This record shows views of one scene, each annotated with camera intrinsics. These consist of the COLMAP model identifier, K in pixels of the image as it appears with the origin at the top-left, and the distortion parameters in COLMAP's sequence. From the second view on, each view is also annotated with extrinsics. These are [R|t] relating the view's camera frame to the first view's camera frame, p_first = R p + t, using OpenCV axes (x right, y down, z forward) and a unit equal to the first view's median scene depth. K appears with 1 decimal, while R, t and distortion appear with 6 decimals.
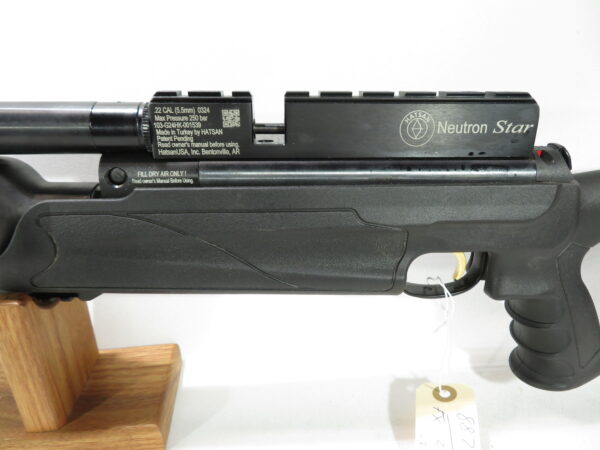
lens RADIAL K [[428.0, 0, 302.3], [0, 428.0, 226.6], [0, 0, 1]] dist [0.005241, 0.000548]
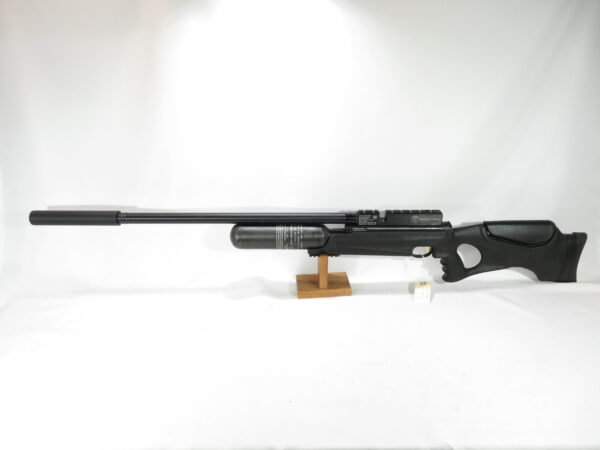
lens RADIAL K [[428.0, 0, 296.6], [0, 428.0, 221.8], [0, 0, 1]] dist [0.005241, 0.000548]
pose [[0.998561, 0.009496, -0.052775, -0.733198], [-0.010209, 0.999860, -0.013263, -0.123335], [0.052641, 0.013783, 0.998518, -3.538046]]
